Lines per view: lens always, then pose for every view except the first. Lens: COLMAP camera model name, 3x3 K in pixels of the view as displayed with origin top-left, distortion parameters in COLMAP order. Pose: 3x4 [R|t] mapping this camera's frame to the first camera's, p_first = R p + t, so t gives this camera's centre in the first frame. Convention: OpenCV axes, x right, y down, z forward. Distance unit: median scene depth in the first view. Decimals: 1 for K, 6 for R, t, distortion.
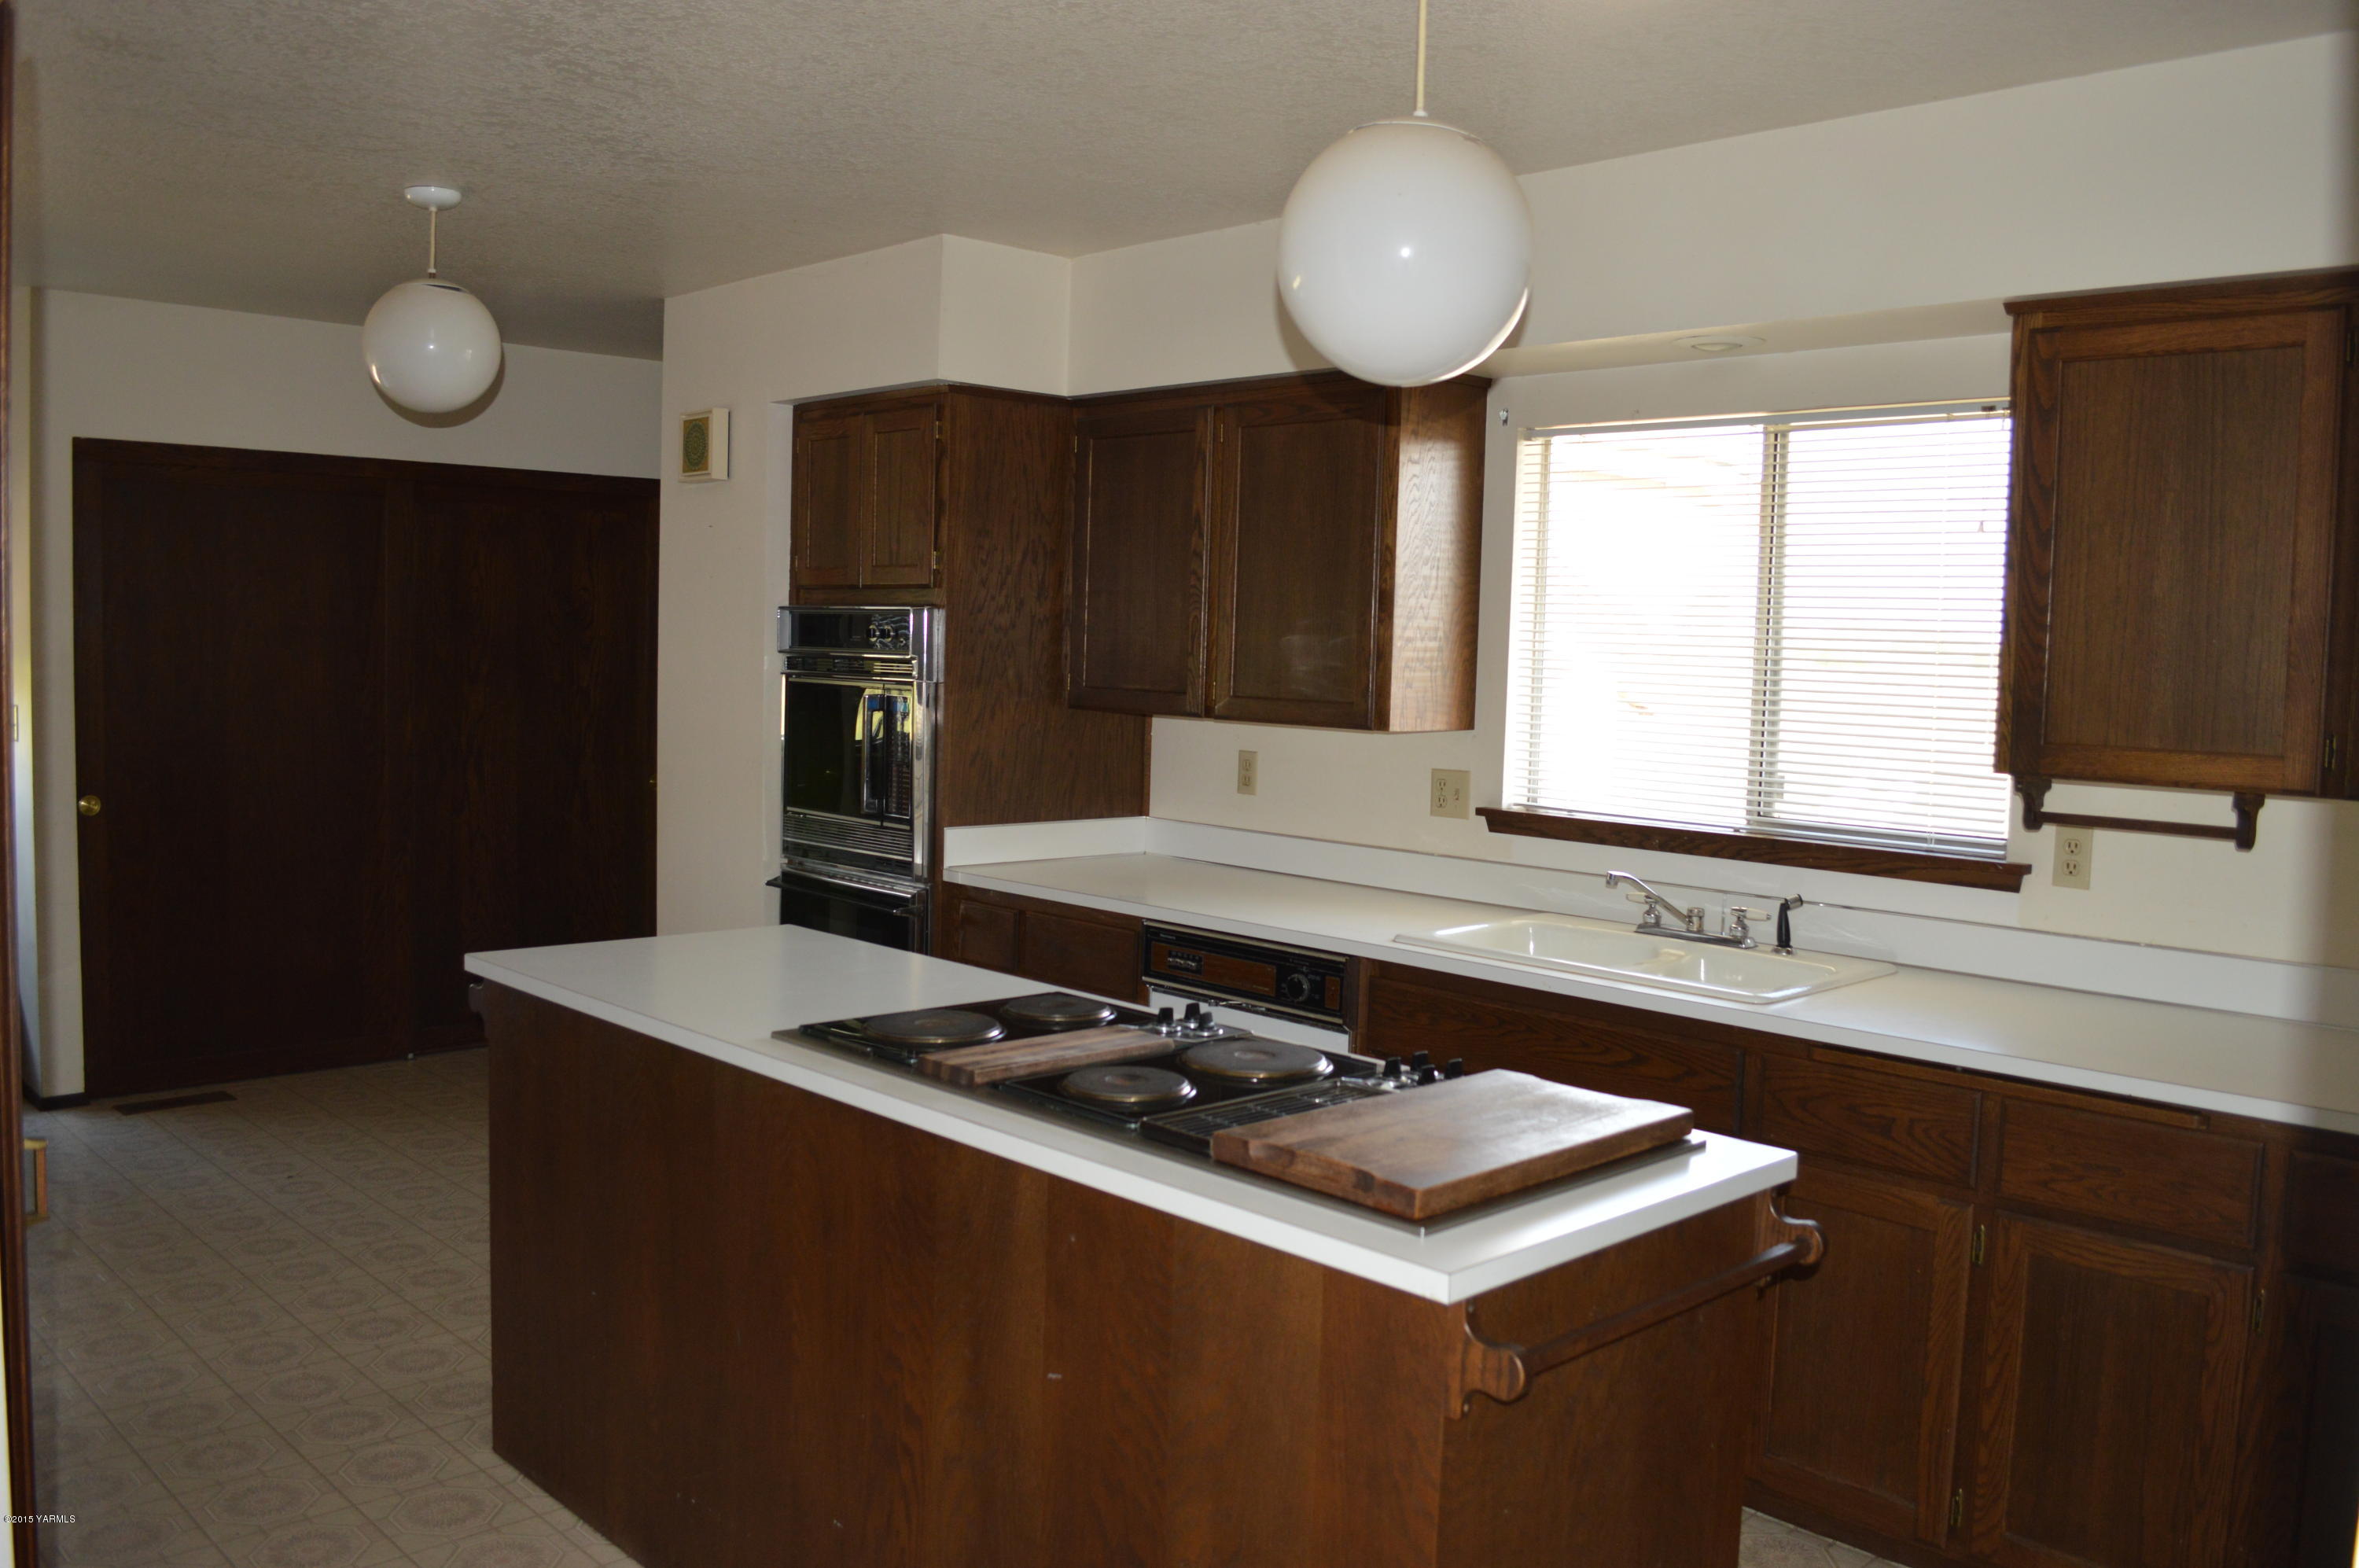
lens RADIAL K [[1908.9, 0, 1180.3], [0, 1908.9, 775.8], [0, 0, 1]] dist [-0.096827, 0.005787]
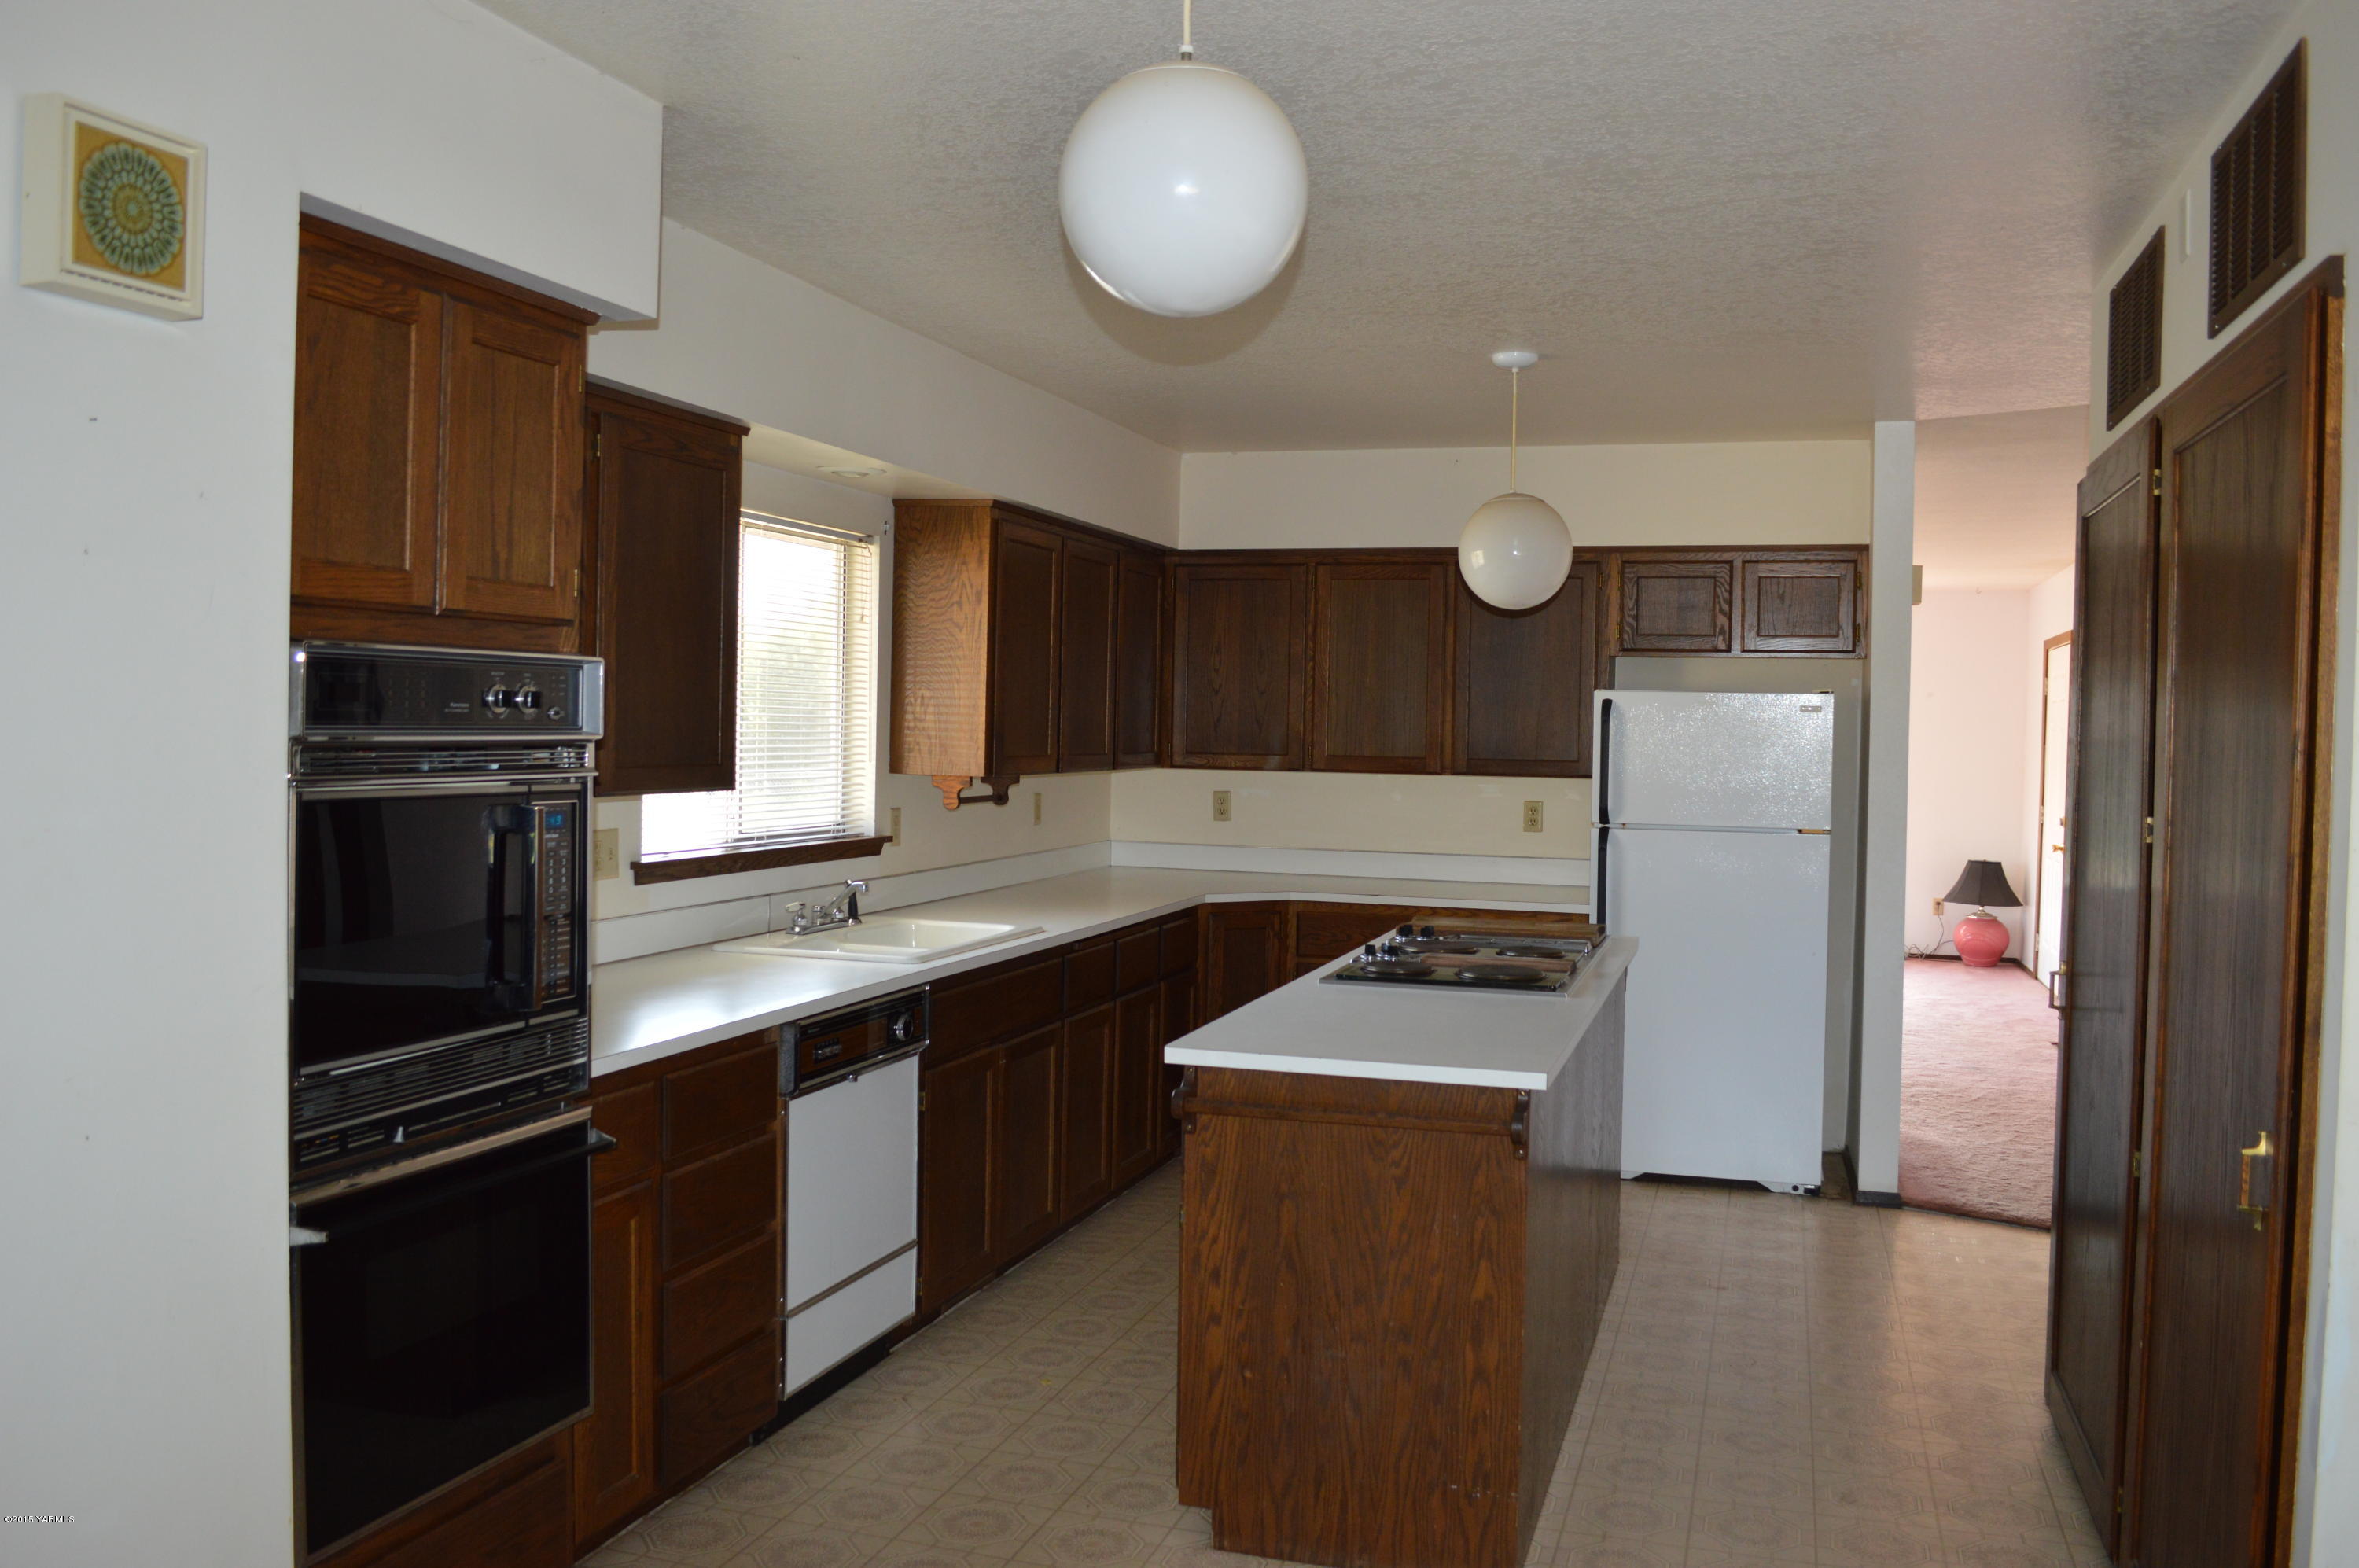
lens RADIAL K [[1908.9, 0, 1179.7], [0, 1908.9, 784.3], [0, 0, 1]] dist [-0.096827, 0.005787]
pose [[-0.489791, -0.063186, 0.869547, -0.755425], [0.030592, 0.995511, 0.089571, -0.093485], [-0.871303, 0.070472, -0.485660, 1.098561]]
